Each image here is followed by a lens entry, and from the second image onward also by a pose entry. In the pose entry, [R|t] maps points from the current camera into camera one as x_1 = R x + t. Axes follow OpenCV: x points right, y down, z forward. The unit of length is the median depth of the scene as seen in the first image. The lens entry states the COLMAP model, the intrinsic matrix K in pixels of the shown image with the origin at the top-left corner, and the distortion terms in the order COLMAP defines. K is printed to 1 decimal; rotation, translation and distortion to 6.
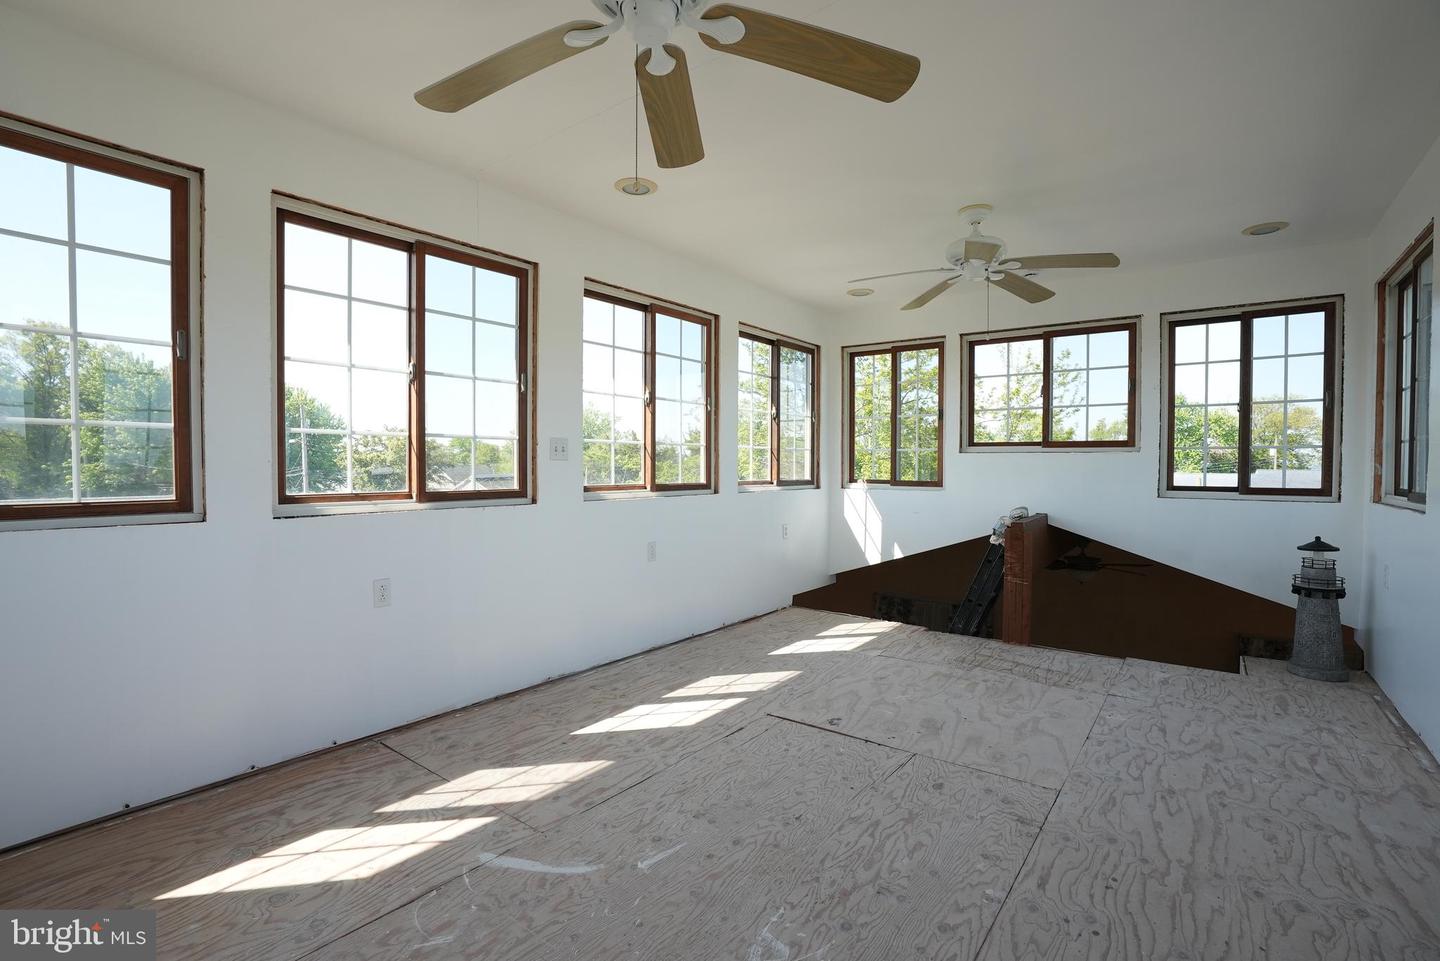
lens RADIAL K [[669.8, 0, 709.2], [0, 669.8, 484.0], [0, 0, 1]] dist [-0.068557, 0.025747]
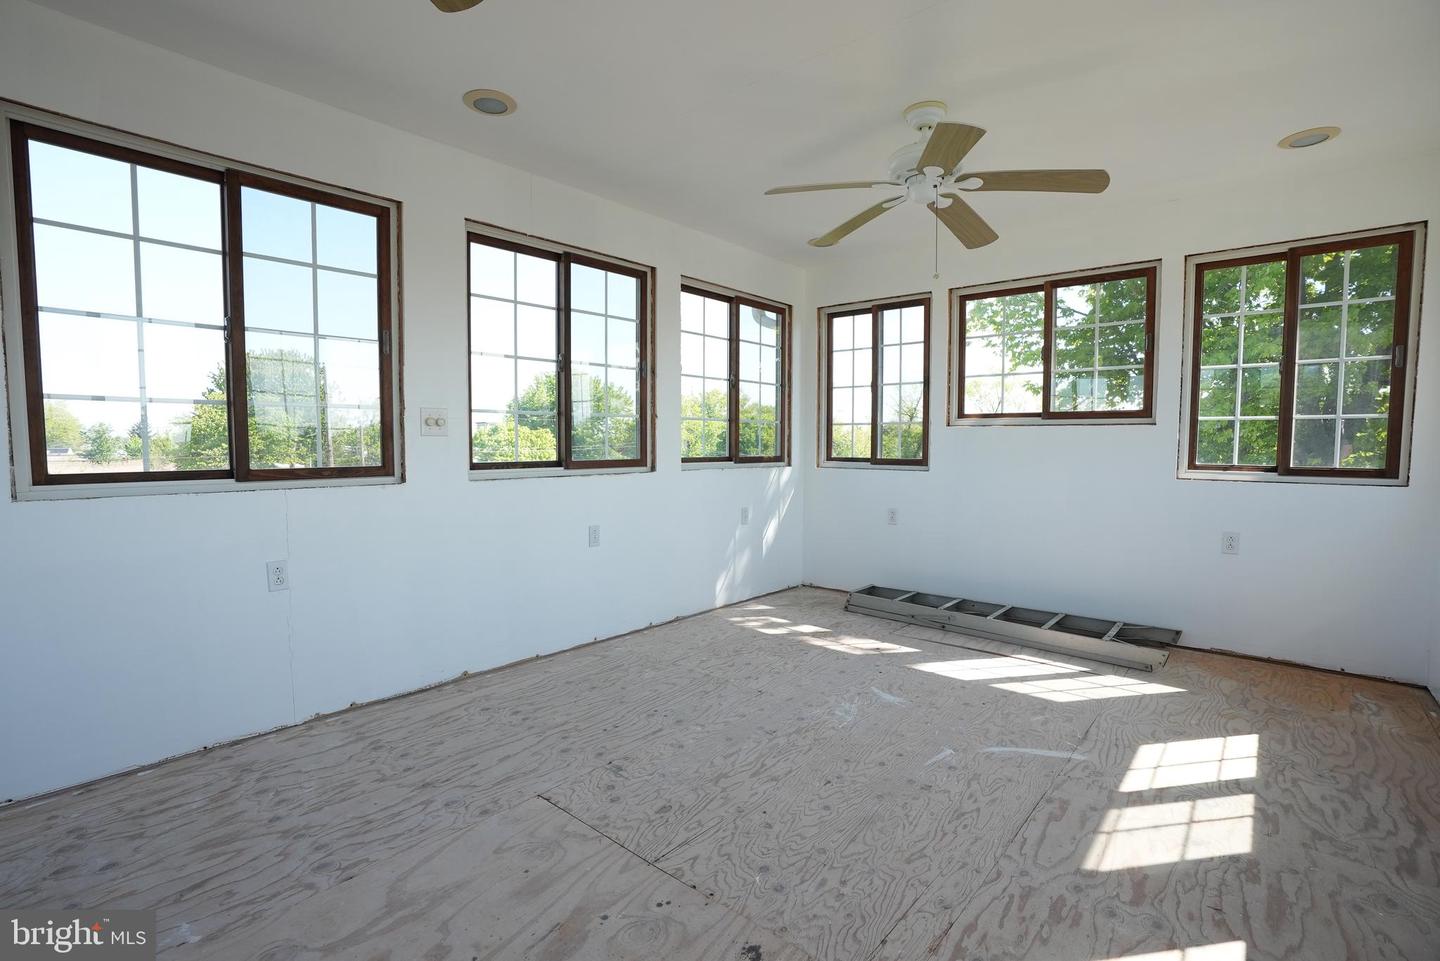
lens RADIAL K [[669.8, 0, 709.5], [0, 669.8, 488.6], [0, 0, 1]] dist [-0.068557, 0.025747]
pose [[-0.998442, -0.009503, 0.054978, 0.167260], [-0.003970, 0.994992, 0.099874, -0.034005], [-0.055651, 0.099500, -0.993480, 1.241535]]
